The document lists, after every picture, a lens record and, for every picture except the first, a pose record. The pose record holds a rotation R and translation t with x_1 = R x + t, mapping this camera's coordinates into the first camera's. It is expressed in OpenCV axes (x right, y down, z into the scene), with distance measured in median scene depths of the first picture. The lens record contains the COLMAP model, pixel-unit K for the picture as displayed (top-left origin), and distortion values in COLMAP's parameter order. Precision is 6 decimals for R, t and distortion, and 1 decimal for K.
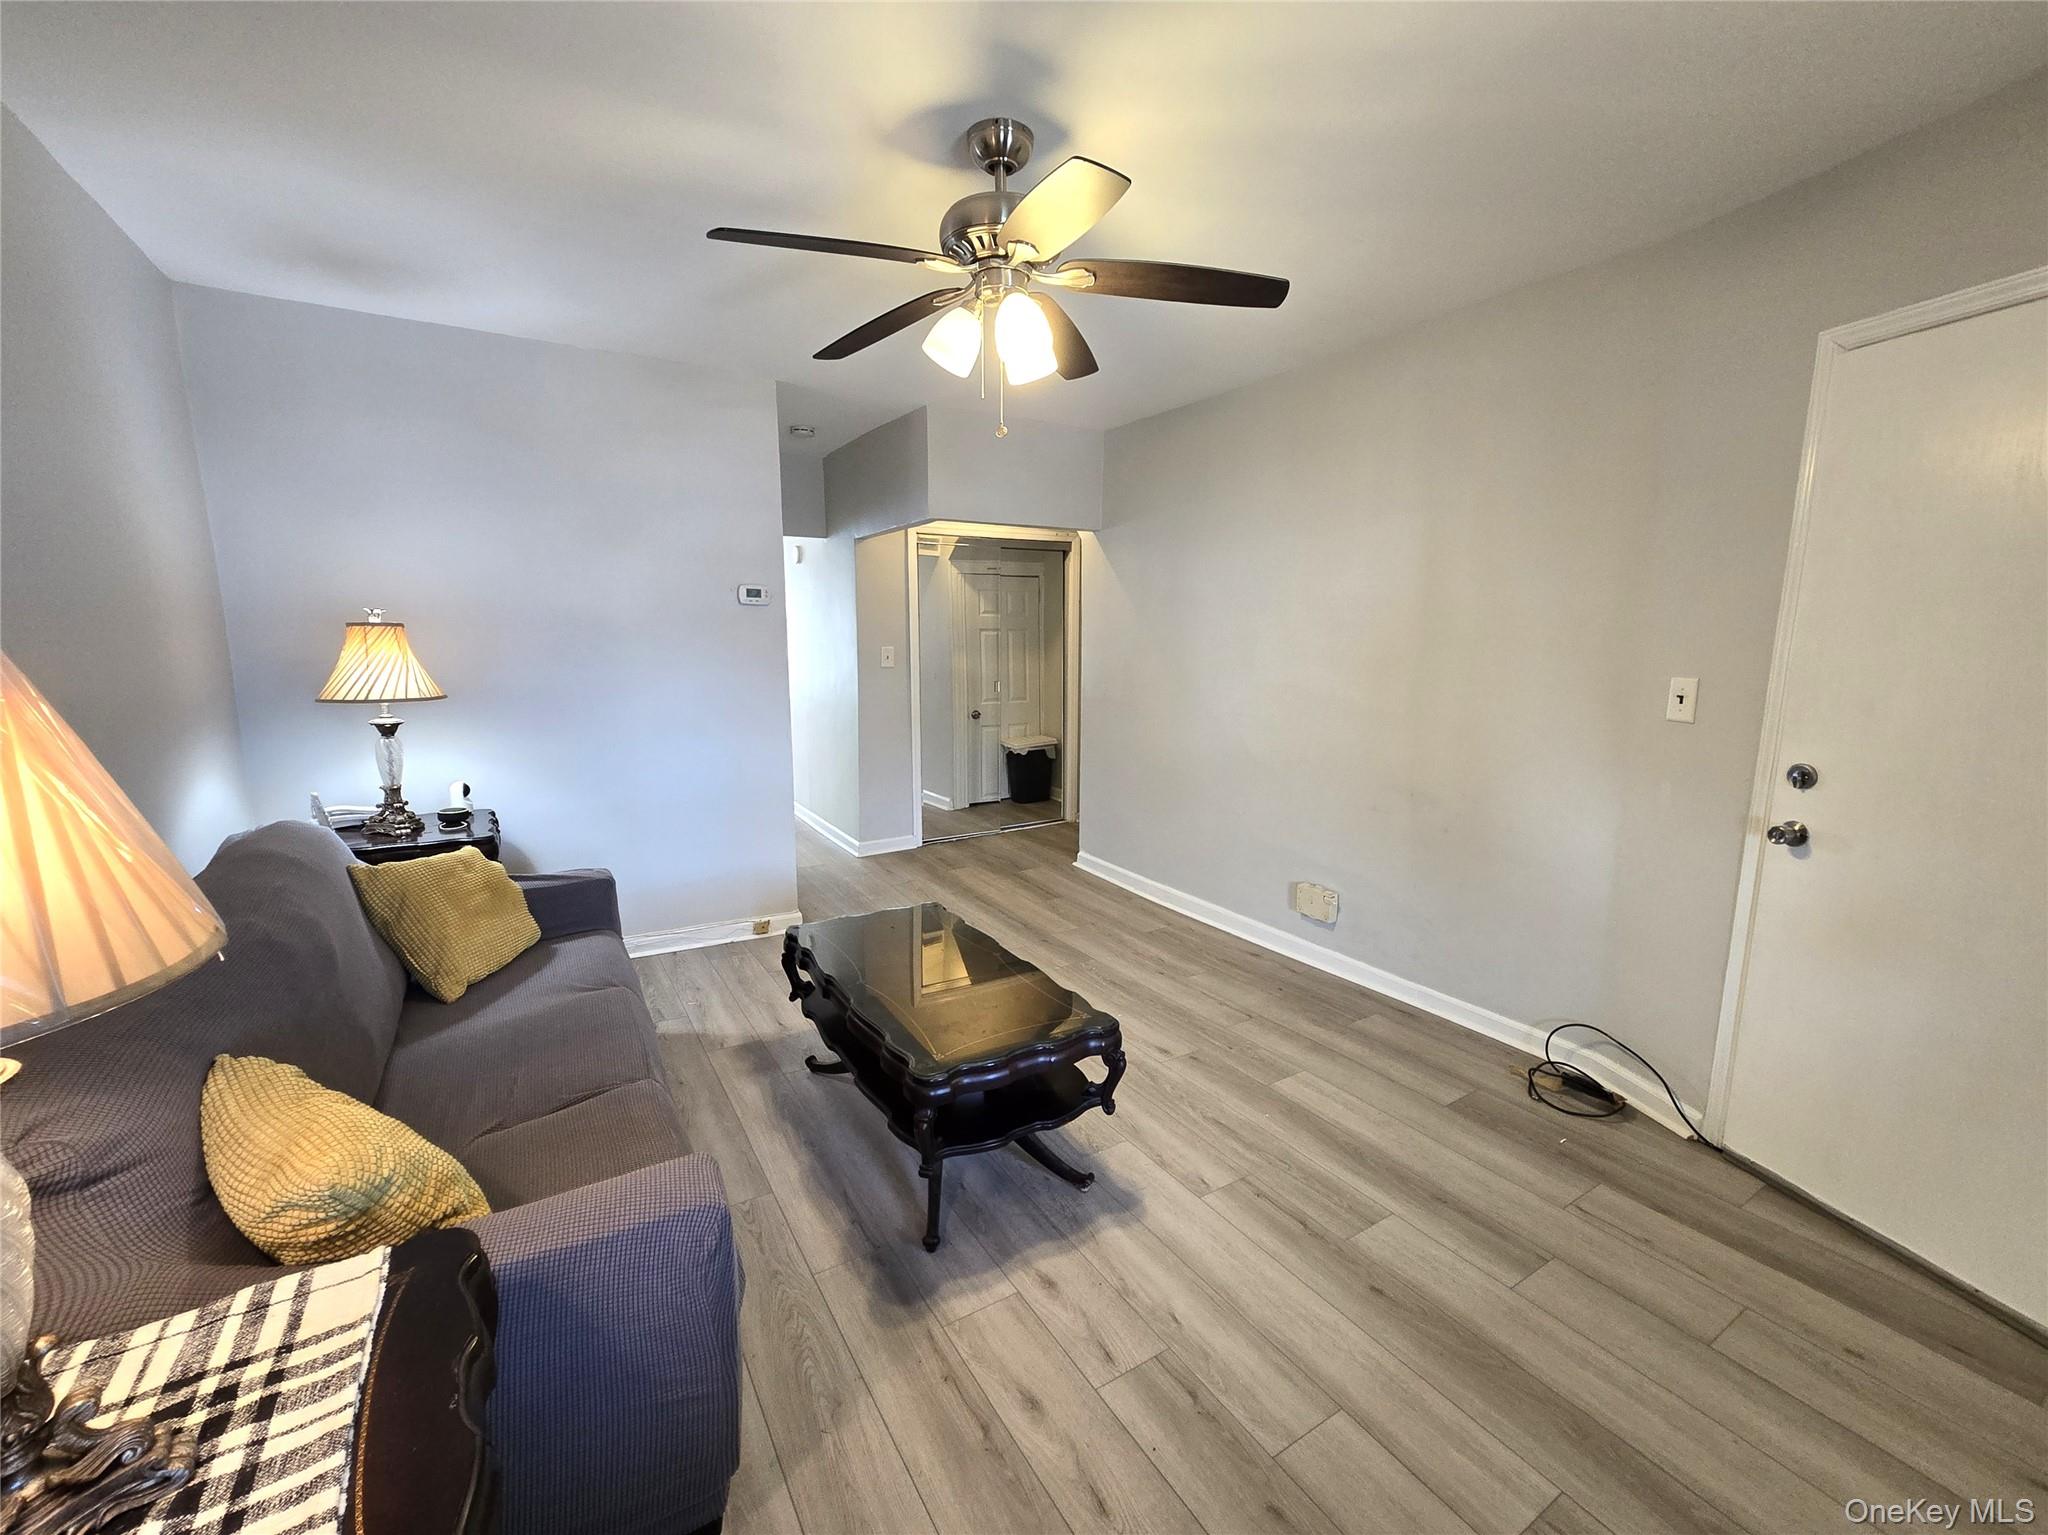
lens RADIAL K [[837.5, 0, 1028.4], [0, 837.5, 765.7], [0, 0, 1]] dist [0.000340, -0.000943]
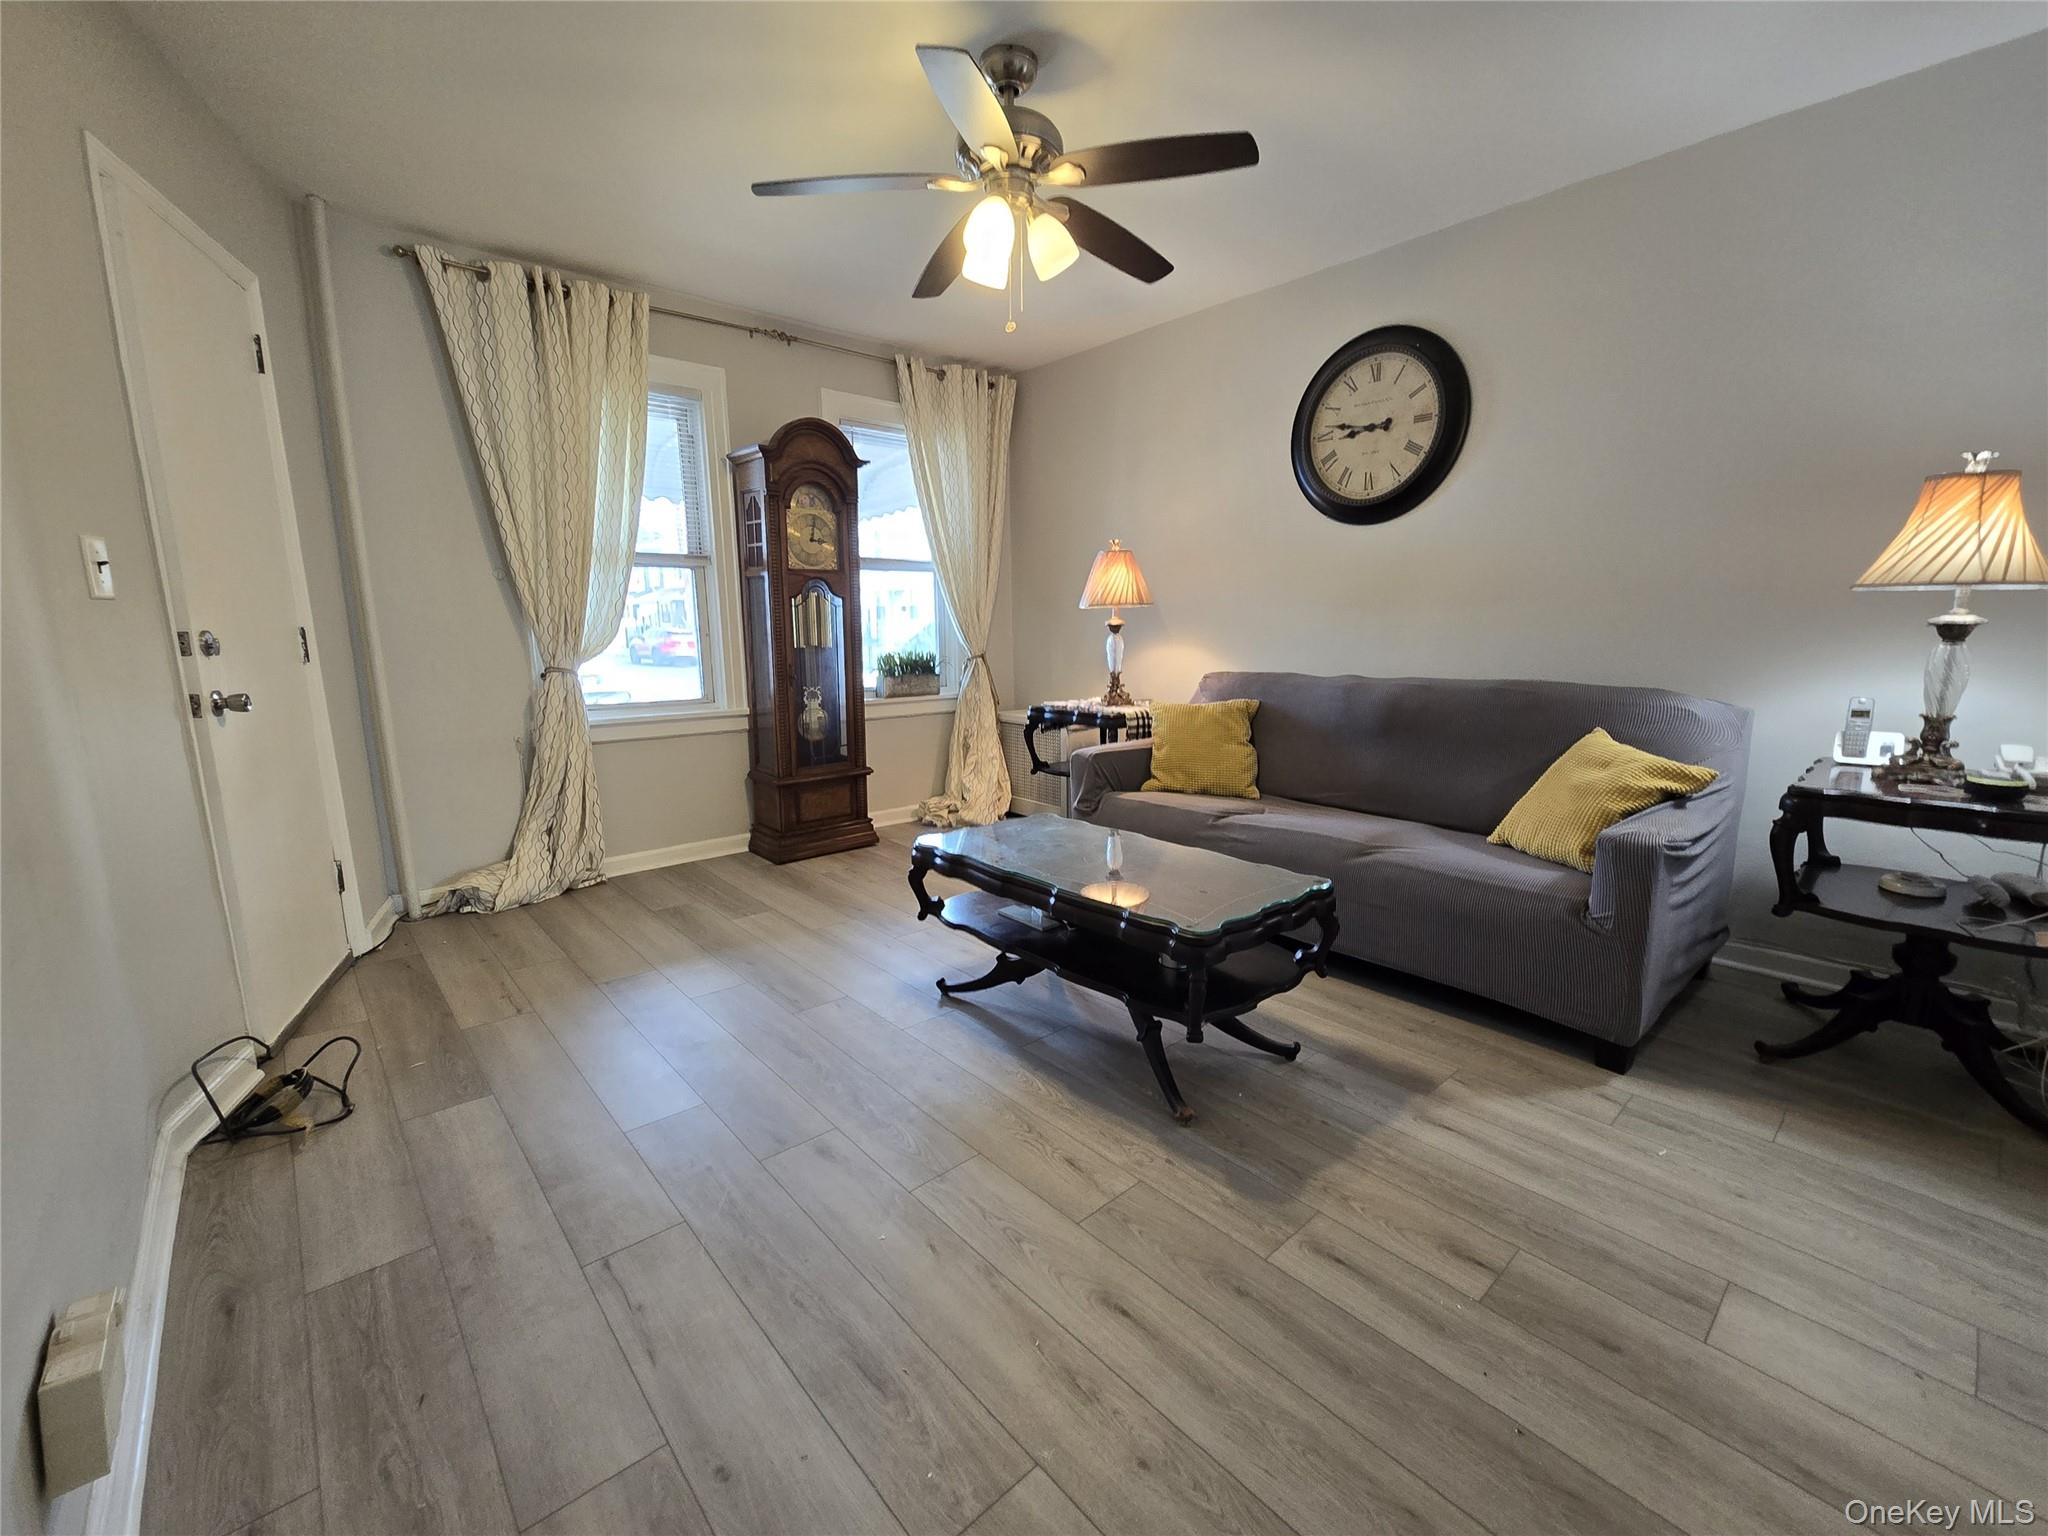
lens RADIAL K [[837.5, 0, 1029.9], [0, 837.5, 758.8], [0, 0, 1]] dist [0.000340, -0.000943]
pose [[-0.984380, 0.034202, -0.172703, 0.112376], [-0.025534, 0.942842, 0.332260, -0.157844], [0.174196, 0.331479, -0.927242, 1.587995]]
